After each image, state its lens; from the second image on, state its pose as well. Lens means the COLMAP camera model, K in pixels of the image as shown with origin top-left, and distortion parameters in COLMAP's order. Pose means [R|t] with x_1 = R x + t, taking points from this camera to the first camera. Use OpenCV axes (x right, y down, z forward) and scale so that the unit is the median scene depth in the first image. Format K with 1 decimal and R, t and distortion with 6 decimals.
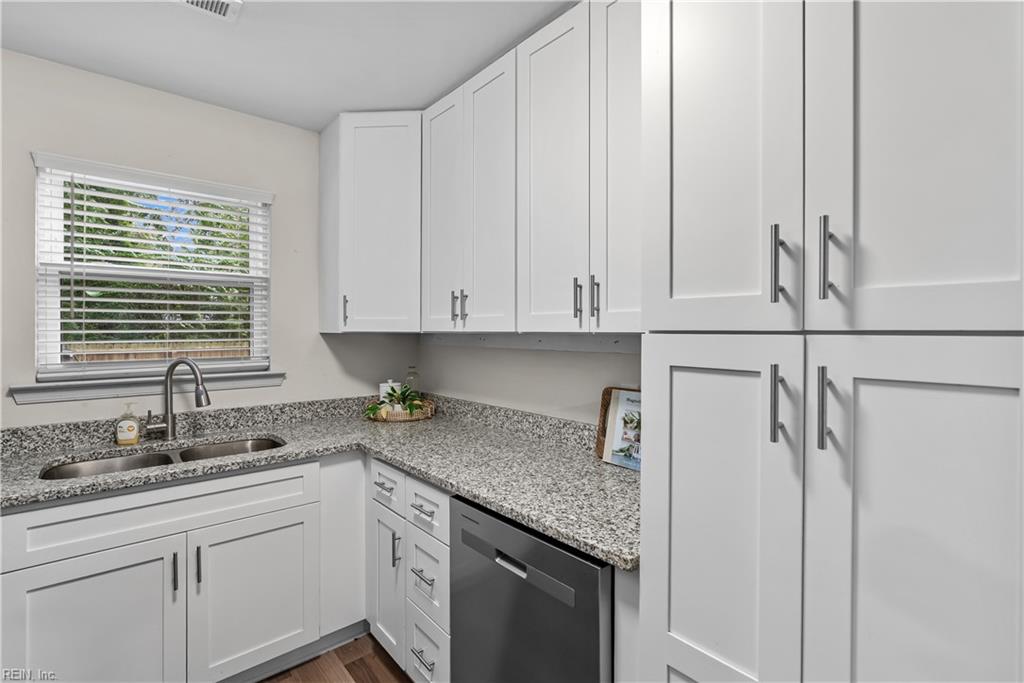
lens RADIAL K [[468.2, 0, 514.0], [0, 468.2, 334.1], [0, 0, 1]] dist [-0.006596, -0.000161]
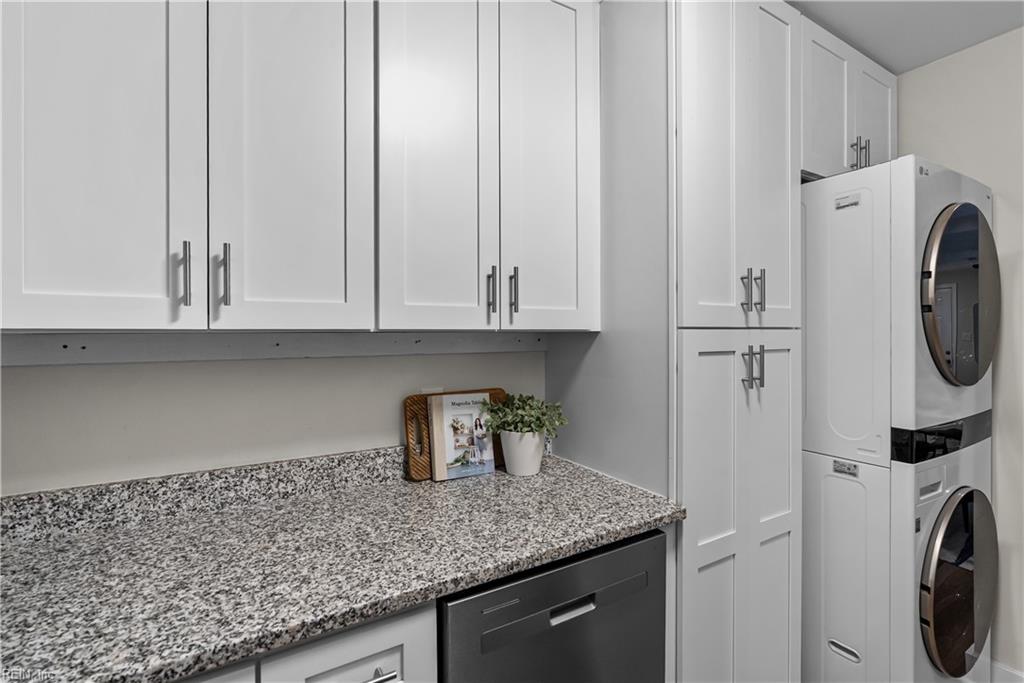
lens RADIAL K [[468.2, 0, 514.0], [0, 468.2, 334.1], [0, 0, 1]] dist [-0.006596, -0.000161]
pose [[0.176044, -0.008371, 0.984347, -0.719344], [0.008518, 0.999939, 0.006980, -0.000679], [-0.984345, 0.007156, 0.176105, 0.825467]]
